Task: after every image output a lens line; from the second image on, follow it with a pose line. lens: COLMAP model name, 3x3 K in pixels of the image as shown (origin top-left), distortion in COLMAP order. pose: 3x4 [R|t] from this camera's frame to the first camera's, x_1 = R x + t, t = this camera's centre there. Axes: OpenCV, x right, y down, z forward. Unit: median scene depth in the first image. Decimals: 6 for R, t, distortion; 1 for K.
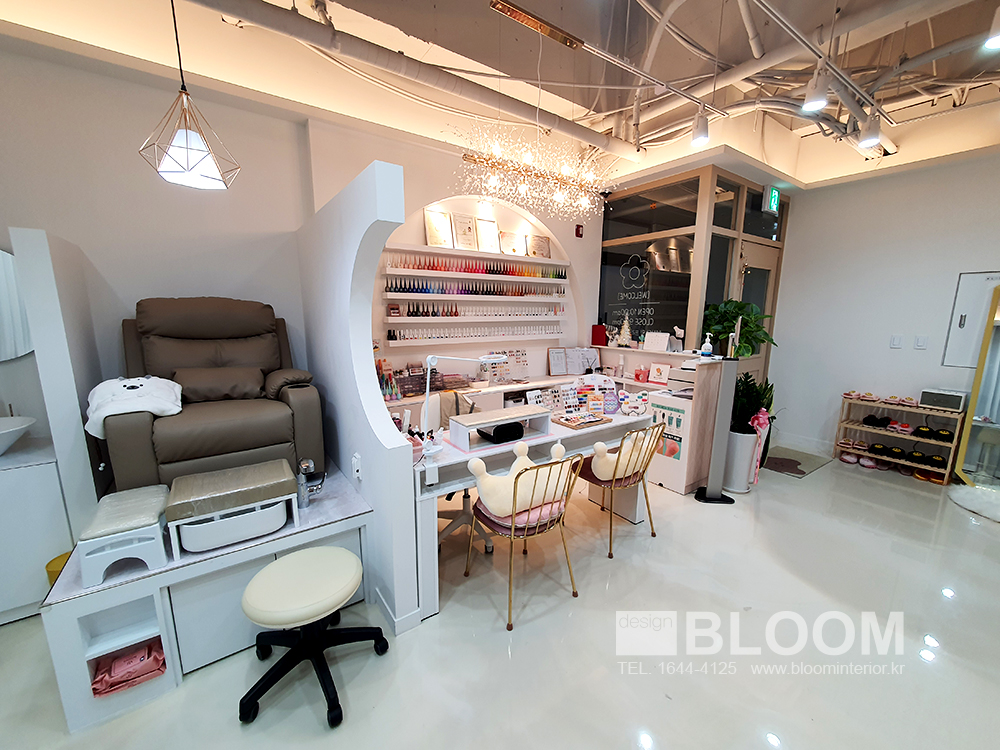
lens RADIAL K [[395.0, 0, 498.0], [0, 395.0, 382.3], [0, 0, 1]] dist [0.002448, -0.004662]
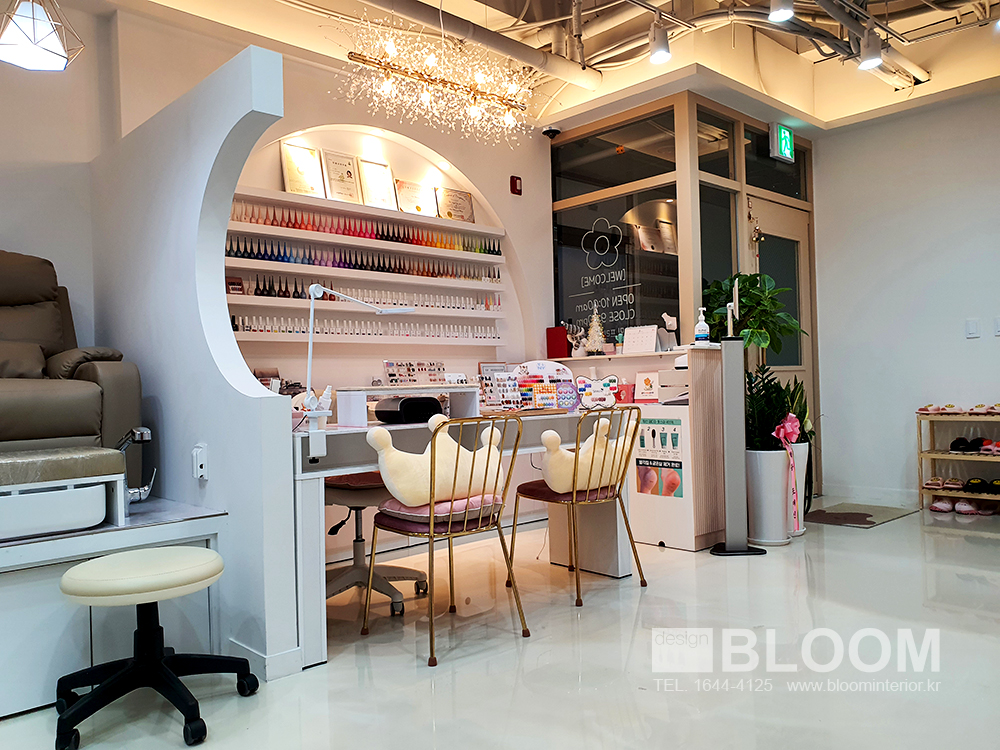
lens RADIAL K [[774.4, 0, 500.0], [0, 774.4, 375.0], [0, 0, 1]] dist [0.060058, -0.088668]
pose [[0.989743, -0.031784, 0.139278, -0.015332], [0.057769, 0.980714, -0.186715, 0.210627], [-0.130657, 0.192845, 0.972491, -0.250110]]
